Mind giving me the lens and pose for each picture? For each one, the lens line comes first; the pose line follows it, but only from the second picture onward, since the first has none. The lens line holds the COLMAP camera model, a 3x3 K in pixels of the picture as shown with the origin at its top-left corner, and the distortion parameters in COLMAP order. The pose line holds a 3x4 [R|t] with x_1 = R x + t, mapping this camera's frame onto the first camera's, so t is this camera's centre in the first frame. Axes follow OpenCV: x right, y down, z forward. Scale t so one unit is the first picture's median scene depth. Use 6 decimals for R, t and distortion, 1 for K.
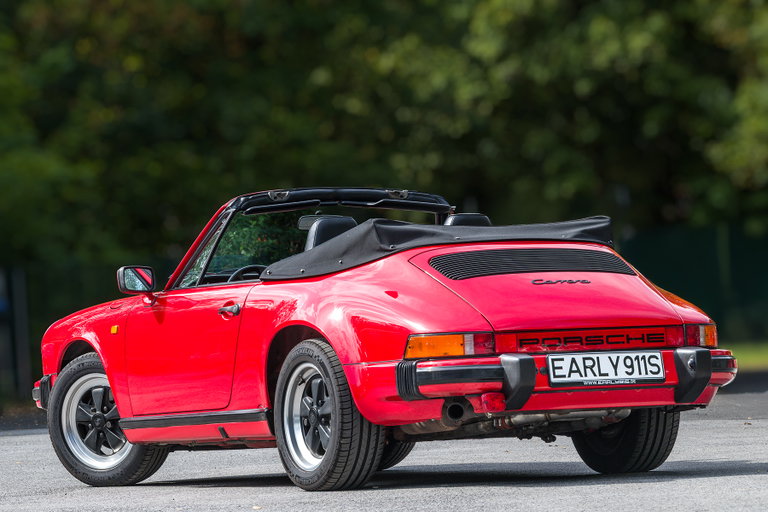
lens RADIAL K [[3278.8, 0, 384.0], [0, 3278.8, 256.0], [0, 0, 1]] dist [-0.100886, -0.397244]
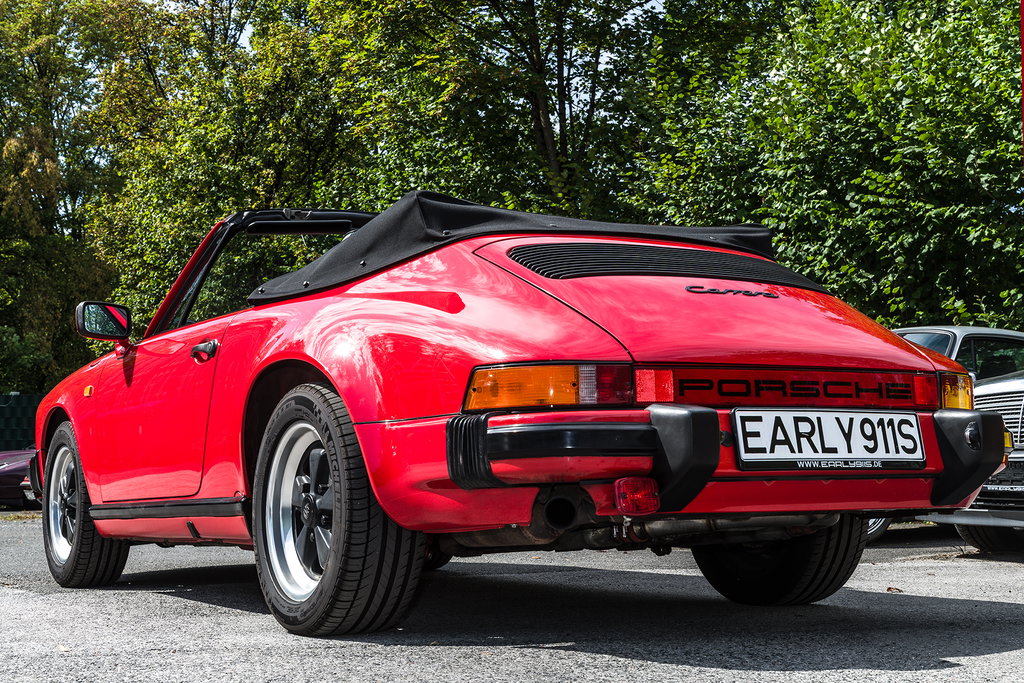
lens RADIAL K [[1469.8, 0, 505.8], [0, 1469.8, 371.1], [0, 0, 1]] dist [0.004350, -0.044991]
pose [[0.998544, 0.029973, 0.044857, 0.002104], [-0.028238, 0.998847, -0.038826, 0.033753], [-0.045969, 0.037503, 0.998239, 0.751069]]
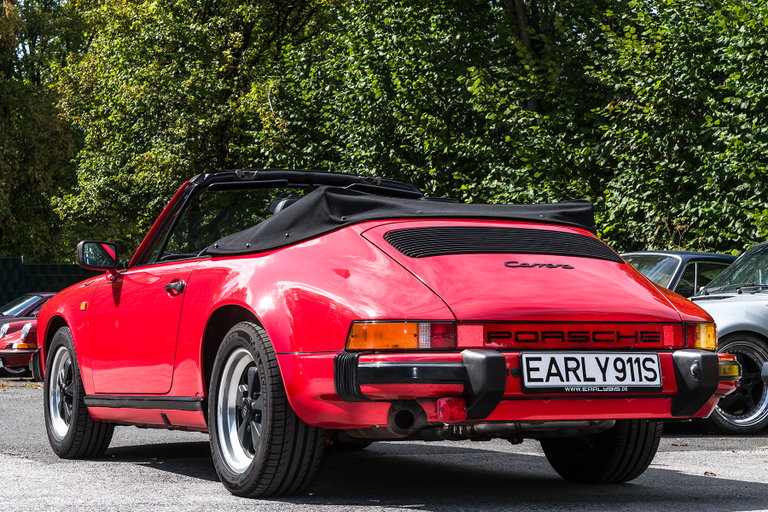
lens RADIAL K [[1593.7, 0, 384.0], [0, 1593.7, 256.0], [0, 0, 1]] dist [-0.005367, 0.121148]
pose [[0.998907, 0.041015, -0.022415, 0.023560], [-0.041447, 0.998957, -0.019159, 0.015147], [0.021606, 0.020067, 0.999565, 0.597581]]
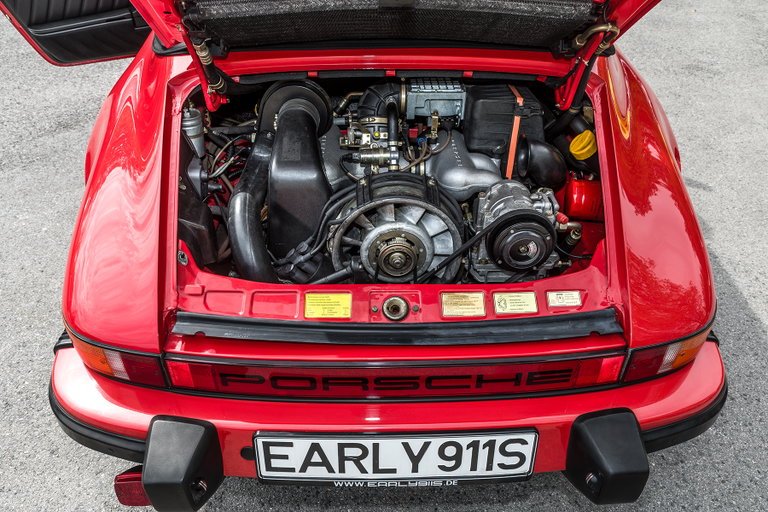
lens RADIAL K [[586.4, 0, 384.0], [0, 586.4, 256.0], [0, 0, 1]] dist [-0.011693, -0.002130]
pose [[0.895738, 0.311946, -0.316771, 0.083591], [-0.026145, 0.748241, 0.662912, -0.044334], [0.443813, -0.585513, 0.678384, 0.950233]]
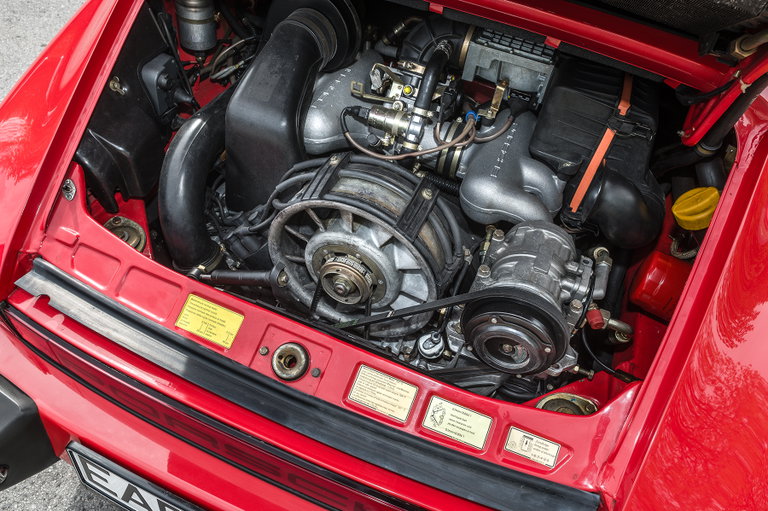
lens RADIAL K [[586.4, 0, 384.0], [0, 586.4, 255.5], [0, 0, 1]] dist [-0.011693, -0.002130]
pose [[0.633384, 0.648118, -0.422809, 0.084804], [-0.068328, 0.591086, 0.803709, -0.036811], [0.770815, -0.480167, 0.418669, 0.993092]]
